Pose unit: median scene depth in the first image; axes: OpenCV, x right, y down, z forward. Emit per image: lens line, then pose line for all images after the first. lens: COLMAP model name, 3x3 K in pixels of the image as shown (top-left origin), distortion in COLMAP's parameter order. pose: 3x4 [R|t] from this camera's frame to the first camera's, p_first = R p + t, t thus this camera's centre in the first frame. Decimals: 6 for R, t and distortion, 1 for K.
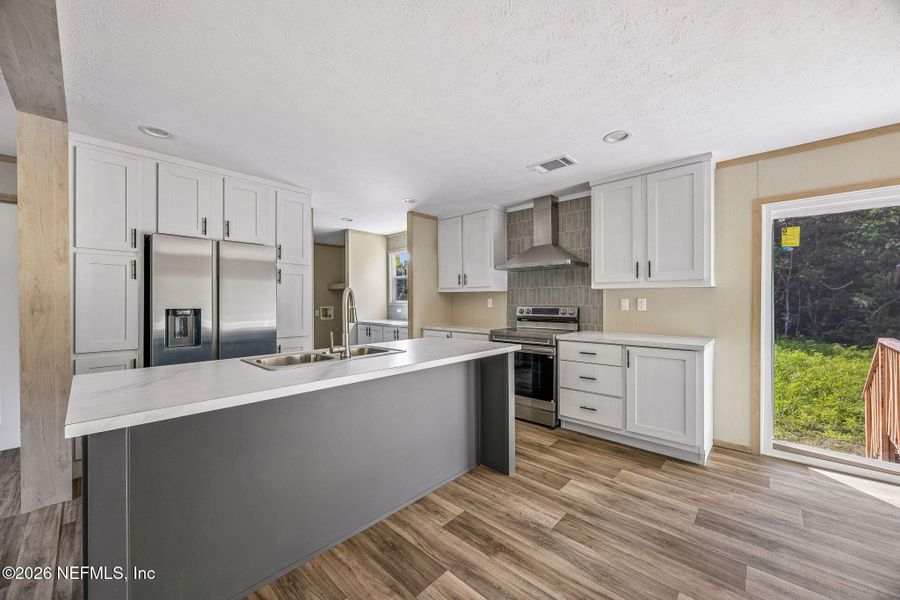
lens RADIAL K [[345.0, 0, 450.5], [0, 345.0, 300.0], [0, 0, 1]] dist [-0.002121, 0.001355]
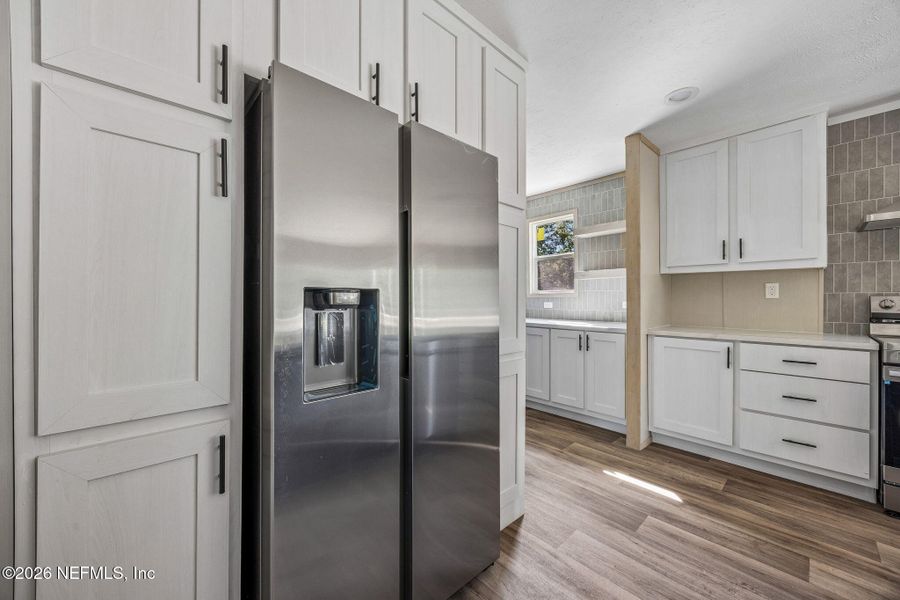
lens RADIAL K [[345.0, 0, 456.0], [0, 345.0, 297.4], [0, 0, 1]] dist [-0.002121, 0.001355]
pose [[0.998315, -0.000841, -0.058022, -0.398346], [0.000781, 0.999999, -0.001056, 0.022163], [0.058023, 0.001009, 0.998315, 0.403185]]
